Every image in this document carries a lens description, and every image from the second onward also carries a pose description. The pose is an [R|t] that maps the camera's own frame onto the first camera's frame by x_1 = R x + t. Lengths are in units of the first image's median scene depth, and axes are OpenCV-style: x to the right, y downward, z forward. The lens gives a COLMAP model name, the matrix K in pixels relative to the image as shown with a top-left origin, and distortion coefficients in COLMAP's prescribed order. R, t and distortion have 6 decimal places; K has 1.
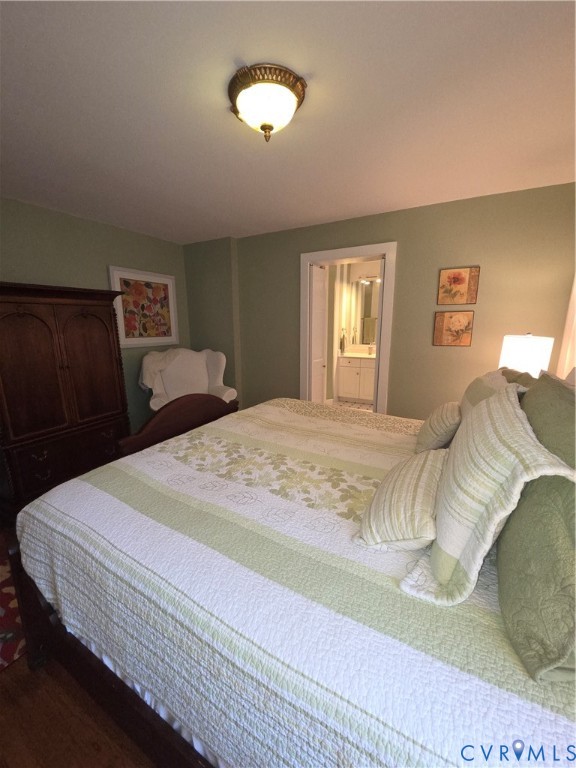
lens RADIAL K [[305.0, 0, 288.0], [0, 305.0, 384.0], [0, 0, 1]] dist [0.000204, 0.000016]
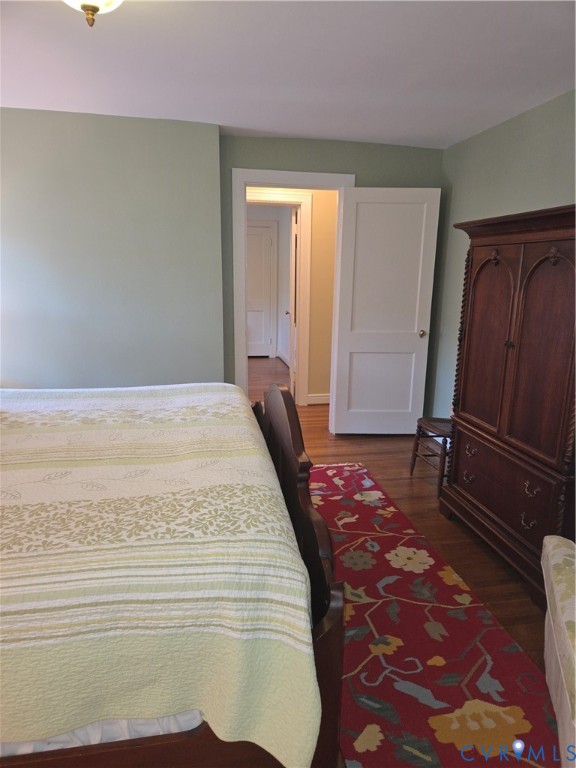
lens RADIAL K [[512.7, 0, 288.0], [0, 512.7, 384.0], [0, 0, 1]] dist [0.083394, -0.056314]
pose [[-0.769921, 0.139155, -0.622783, 0.424714], [-0.134951, 0.918357, 0.372032, -0.468119], [0.623707, 0.370480, -0.688283, 2.226680]]
